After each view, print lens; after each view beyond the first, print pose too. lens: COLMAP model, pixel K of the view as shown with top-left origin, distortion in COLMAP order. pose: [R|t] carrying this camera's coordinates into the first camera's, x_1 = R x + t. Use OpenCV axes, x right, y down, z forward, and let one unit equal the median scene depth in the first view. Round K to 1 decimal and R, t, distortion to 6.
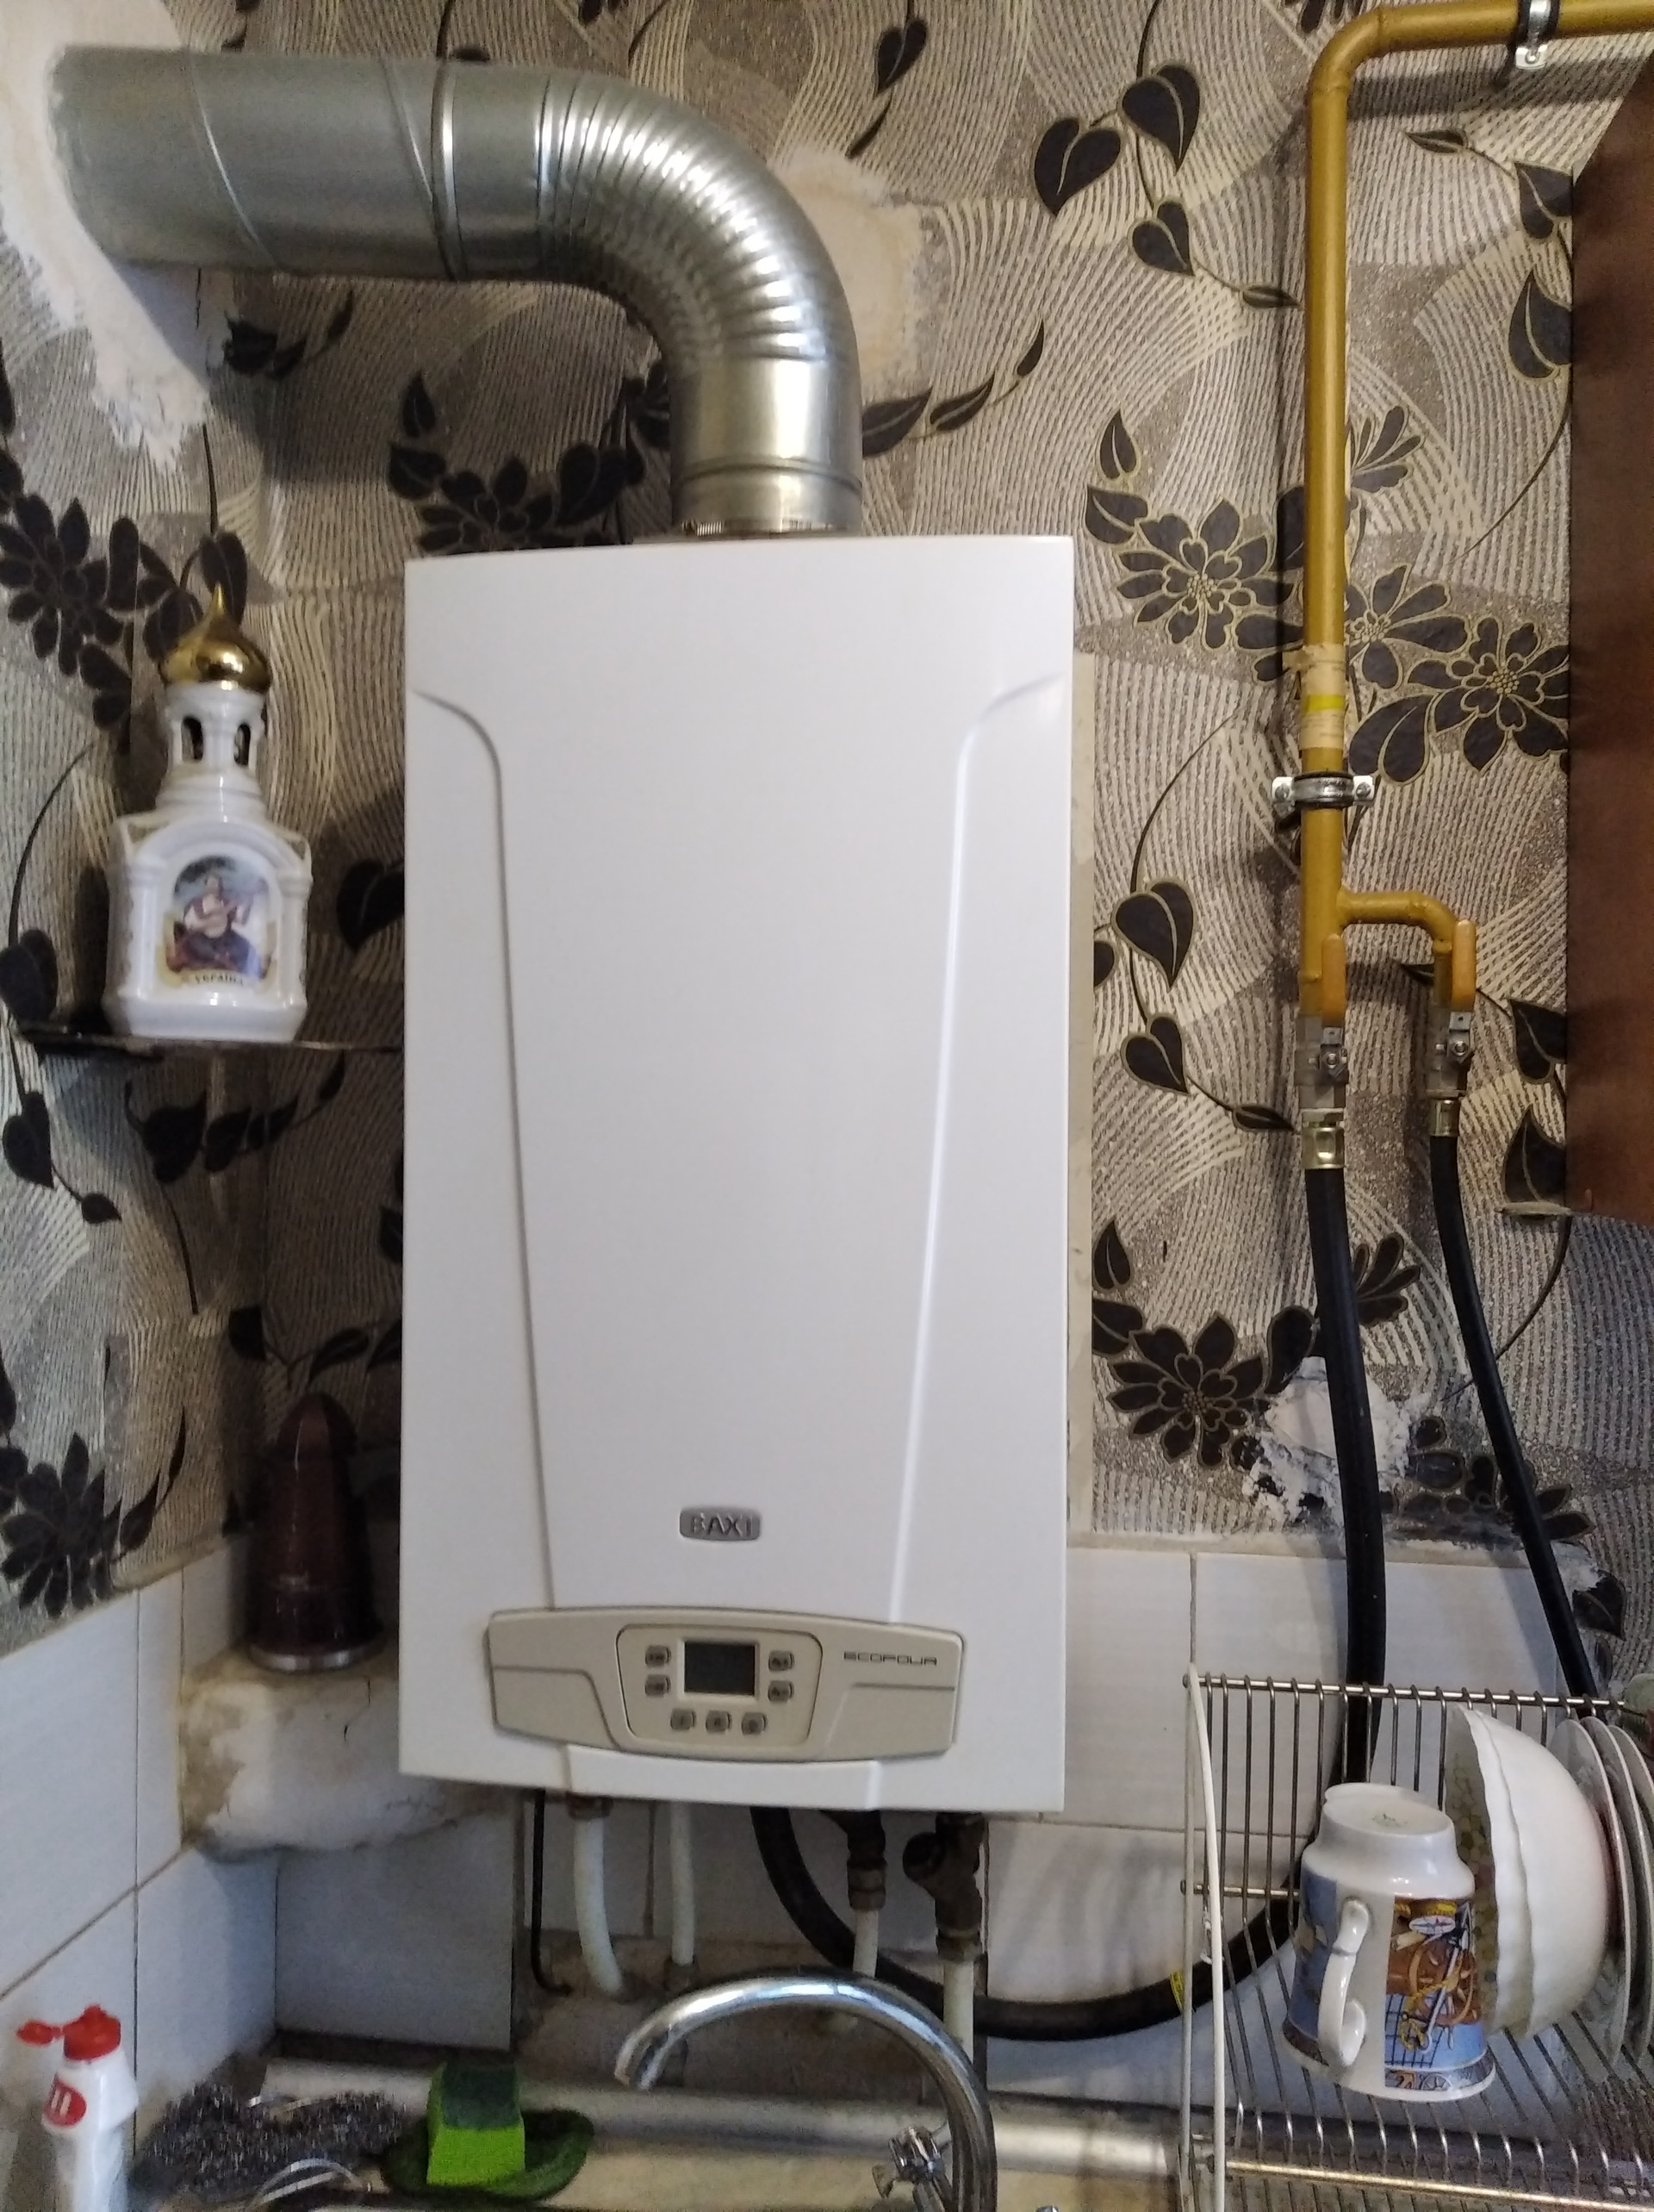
lens RADIAL K [[1740.2, 0, 828.2], [0, 1740.2, 1067.8], [0, 0, 1]] dist [0.073161, -0.120436]
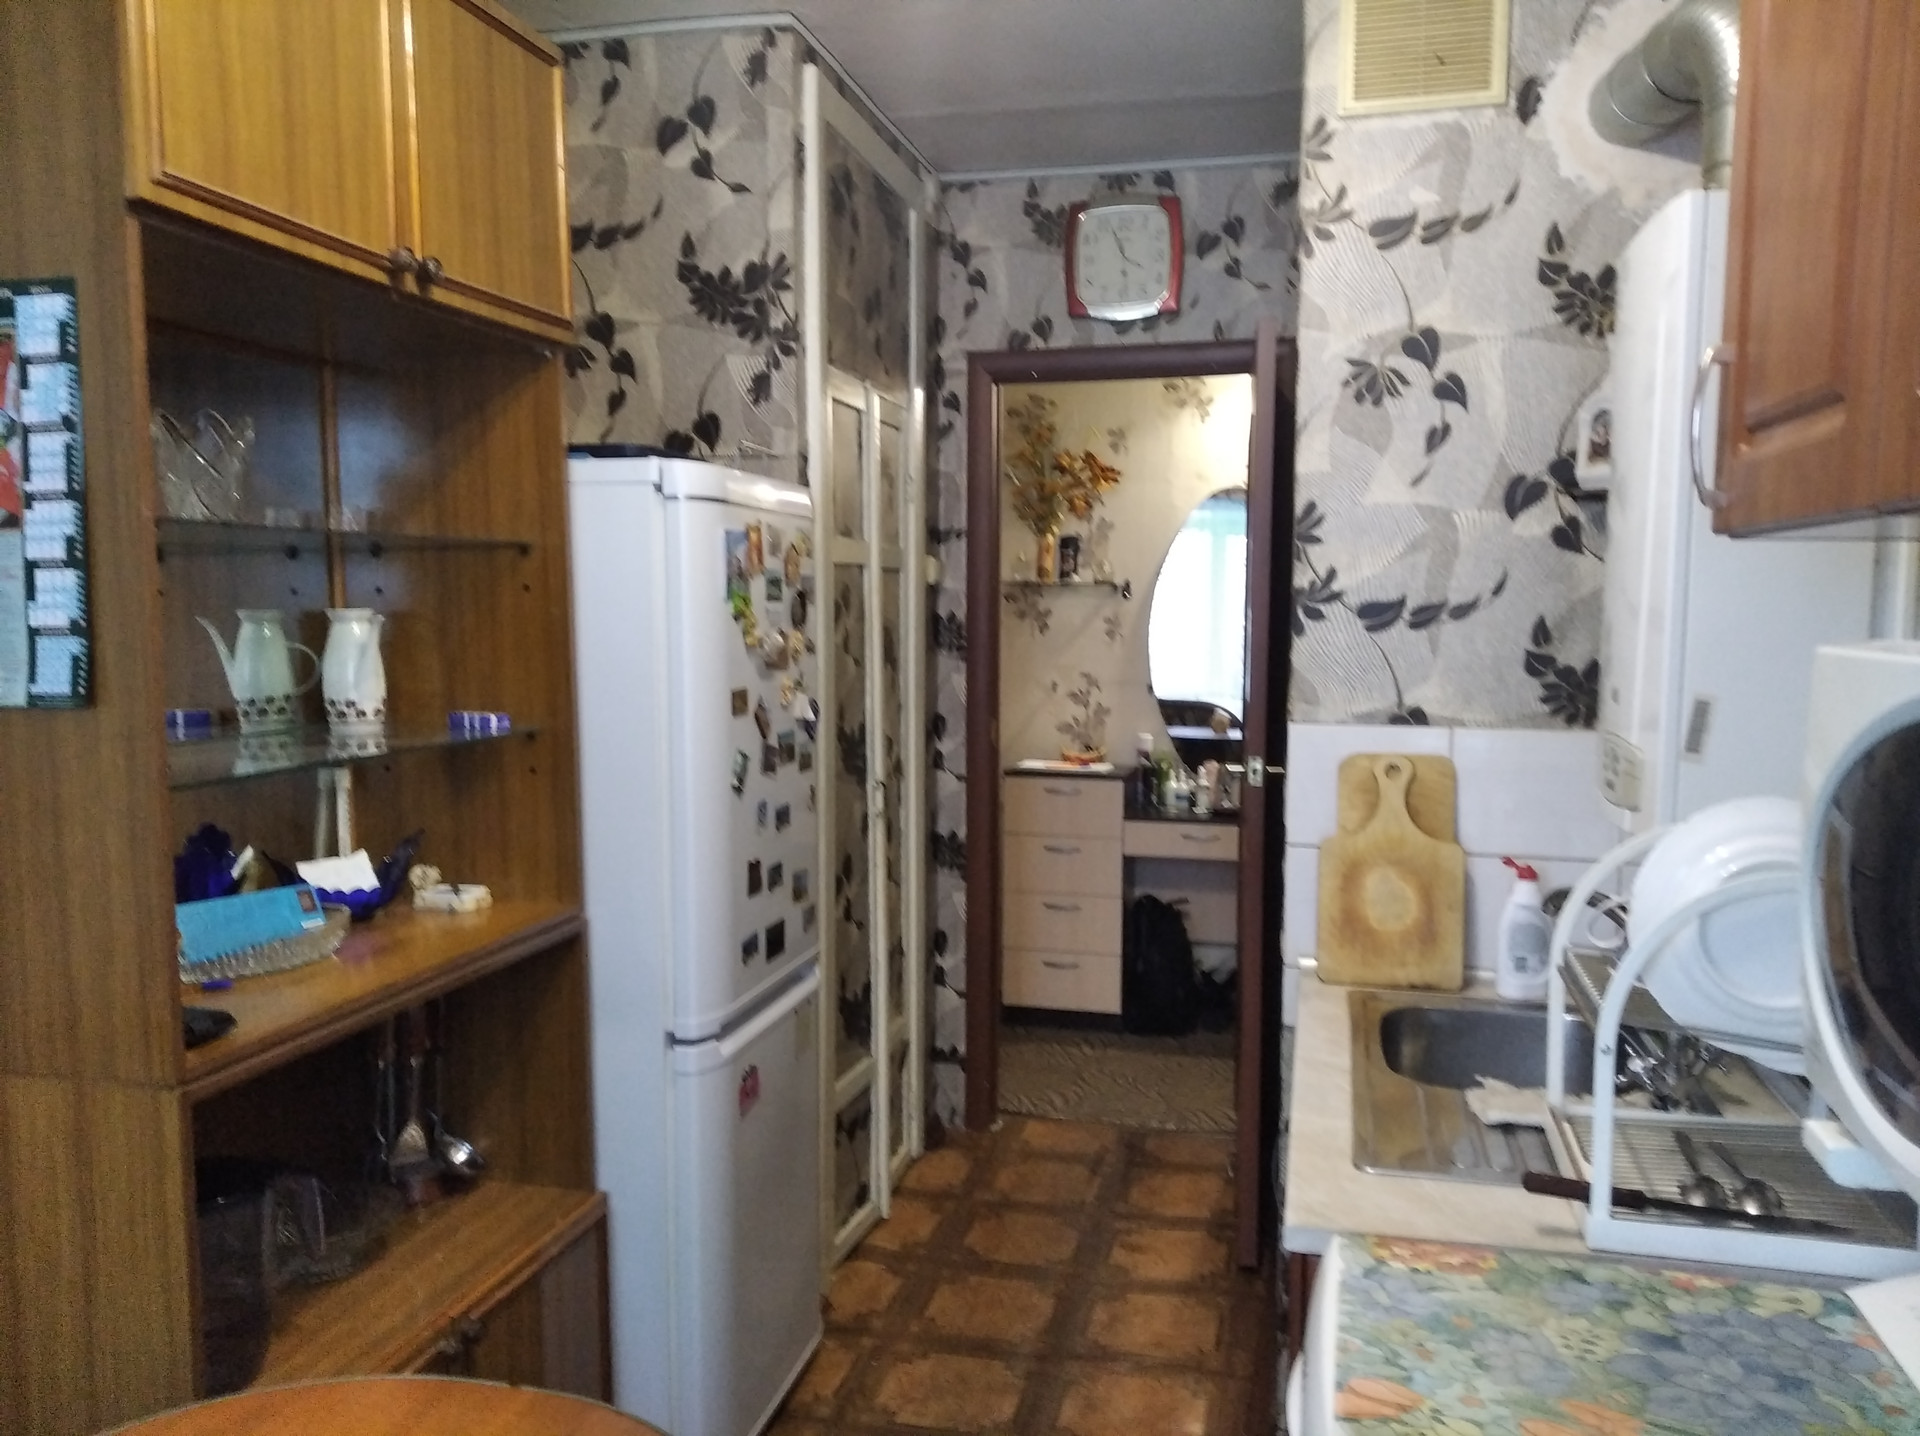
lens RADIAL K [[1465.4, 0, 960.0], [0, 1465.4, 718.0], [0, 0, 1]] dist [0.052645, -0.088100]
pose [[-0.107480, 0.076551, -0.991256, 1.716443], [-0.000066, 0.997031, 0.077004, 0.137332], [0.994207, 0.008342, -0.107156, 0.359692]]
